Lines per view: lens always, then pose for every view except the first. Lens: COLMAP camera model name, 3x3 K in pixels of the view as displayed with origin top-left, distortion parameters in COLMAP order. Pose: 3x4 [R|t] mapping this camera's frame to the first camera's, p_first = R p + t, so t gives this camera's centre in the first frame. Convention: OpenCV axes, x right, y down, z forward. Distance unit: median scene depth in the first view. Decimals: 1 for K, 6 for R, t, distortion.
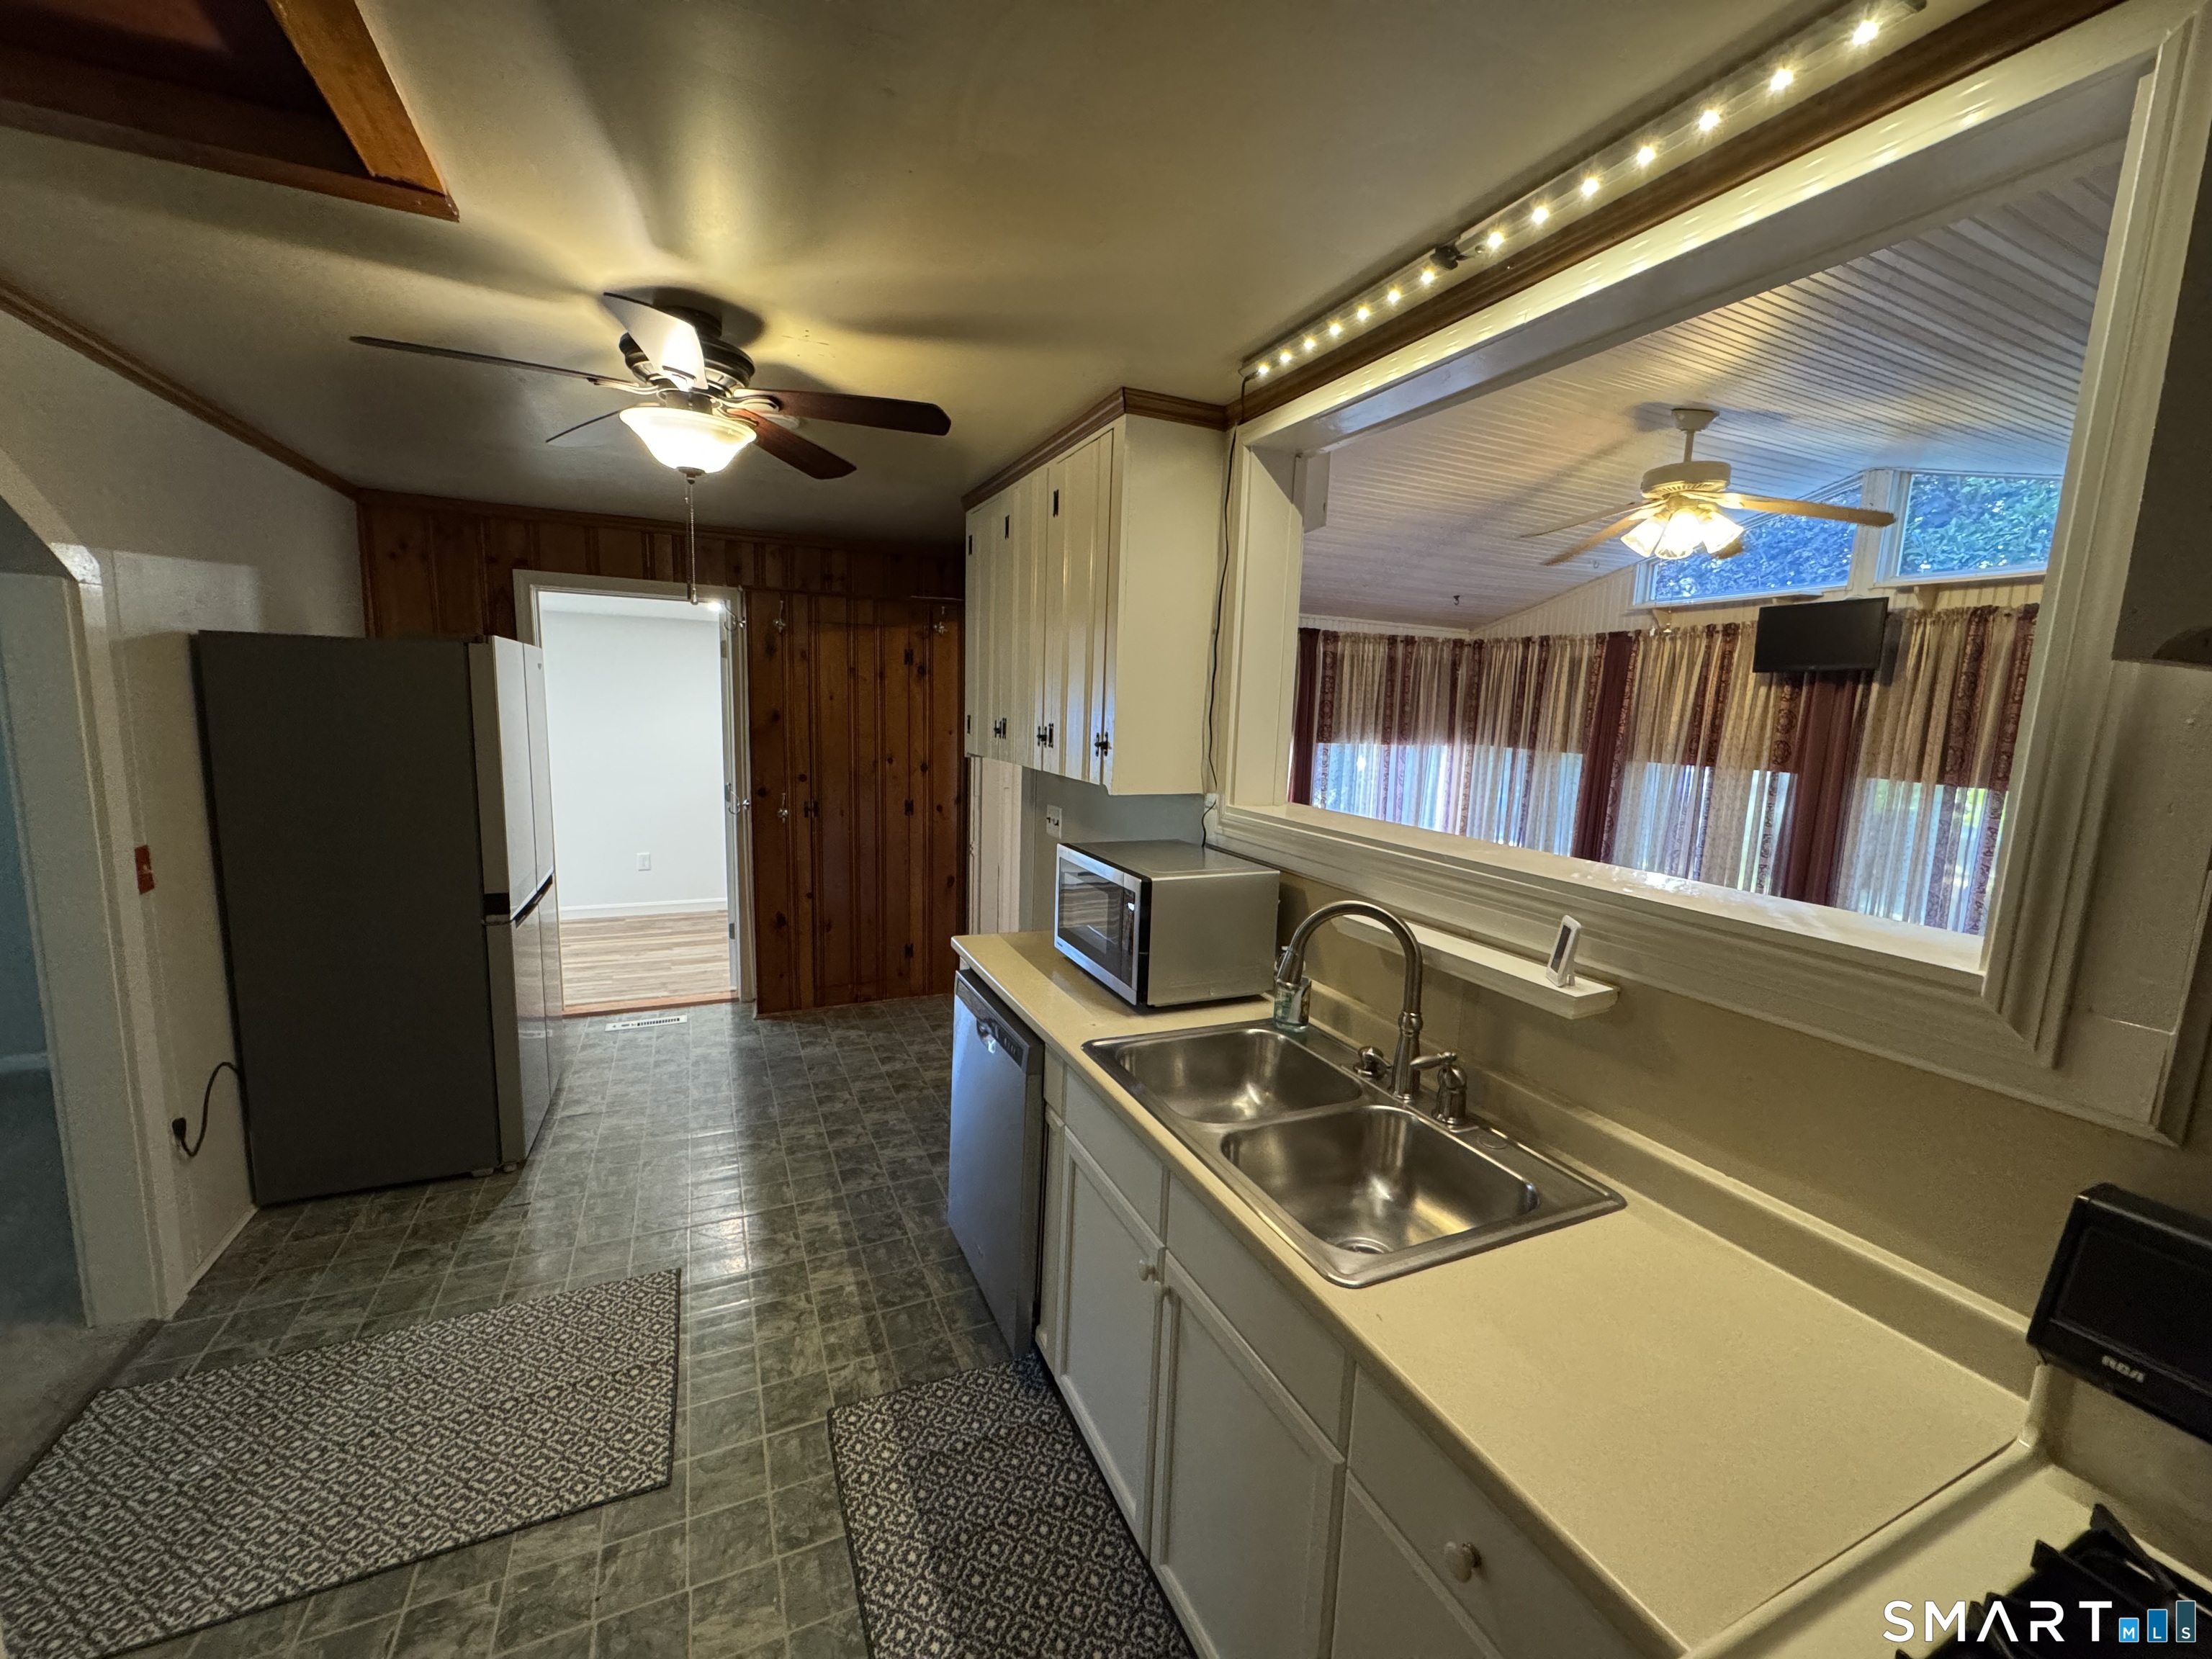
lens RADIAL K [[881.1, 0, 1102.0], [0, 881.1, 824.6], [0, 0, 1]] dist [-0.003025, 0.000571]
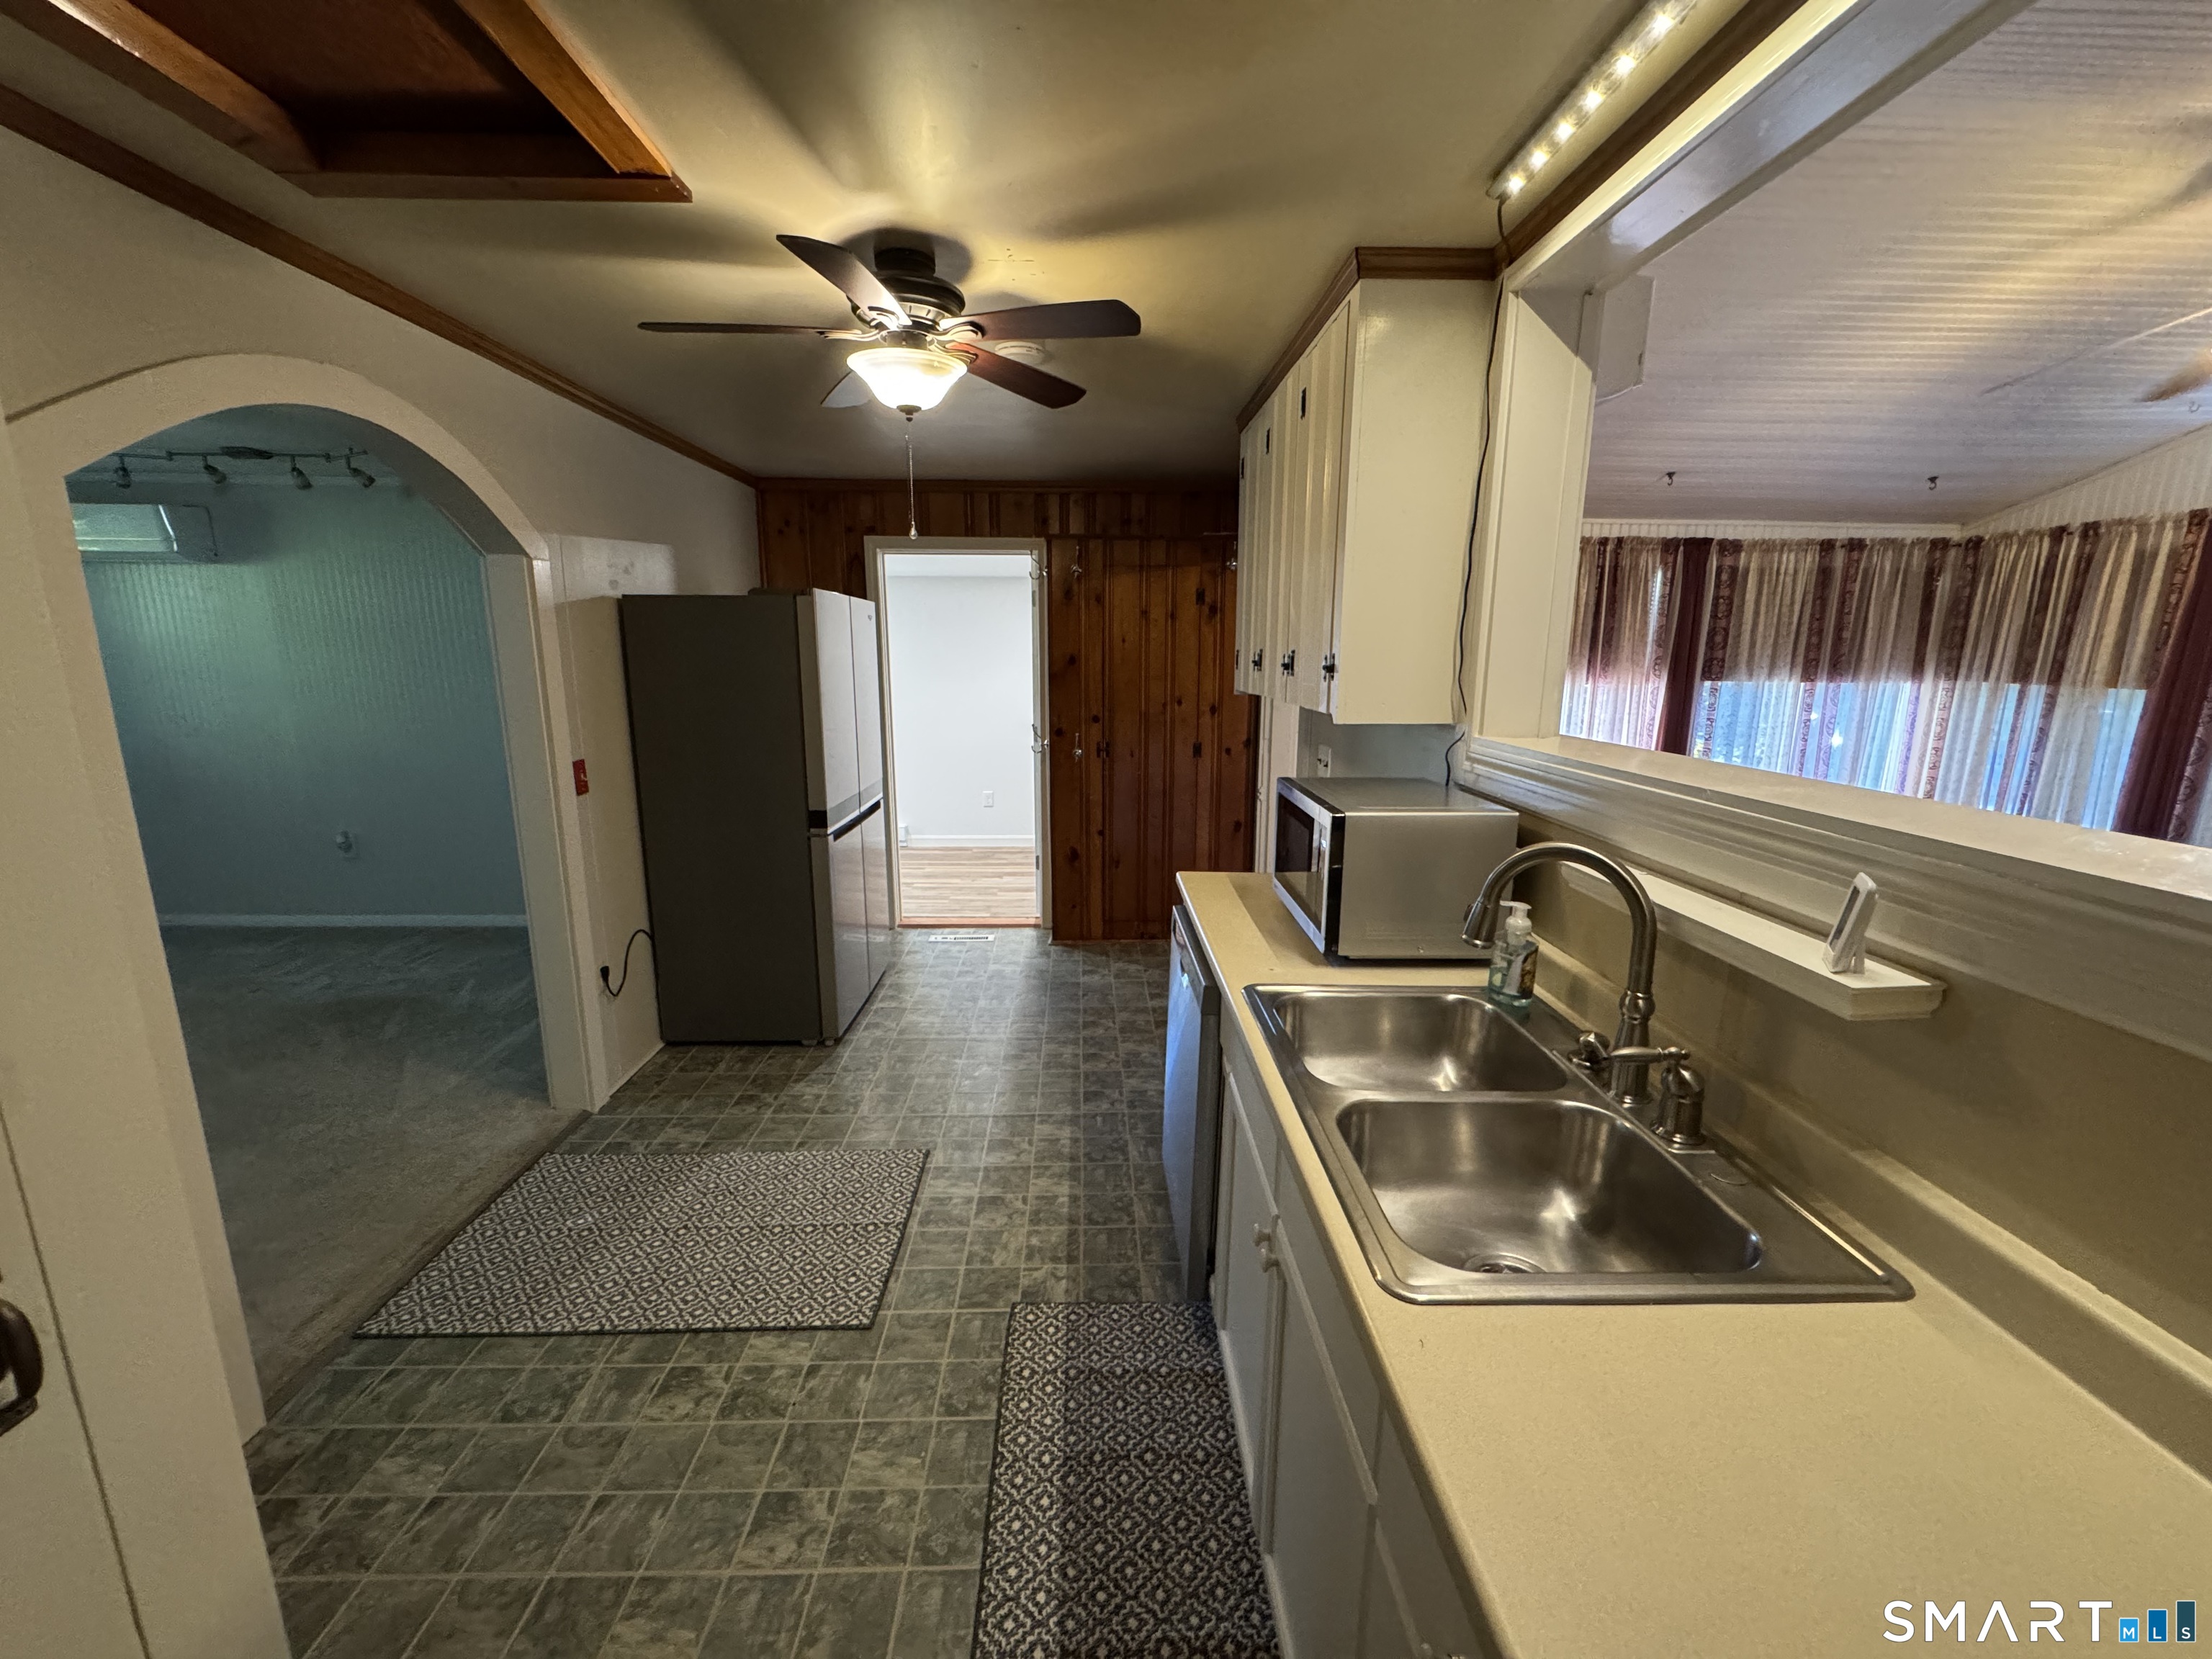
lens RADIAL K [[881.1, 0, 1103.7], [0, 881.1, 824.2], [0, 0, 1]] dist [-0.003025, 0.000571]
pose [[0.919248, 0.046787, -0.390888, 0.149009], [-0.027947, 0.998163, 0.053752, 0.026903], [0.392685, -0.038488, 0.918867, 0.079881]]
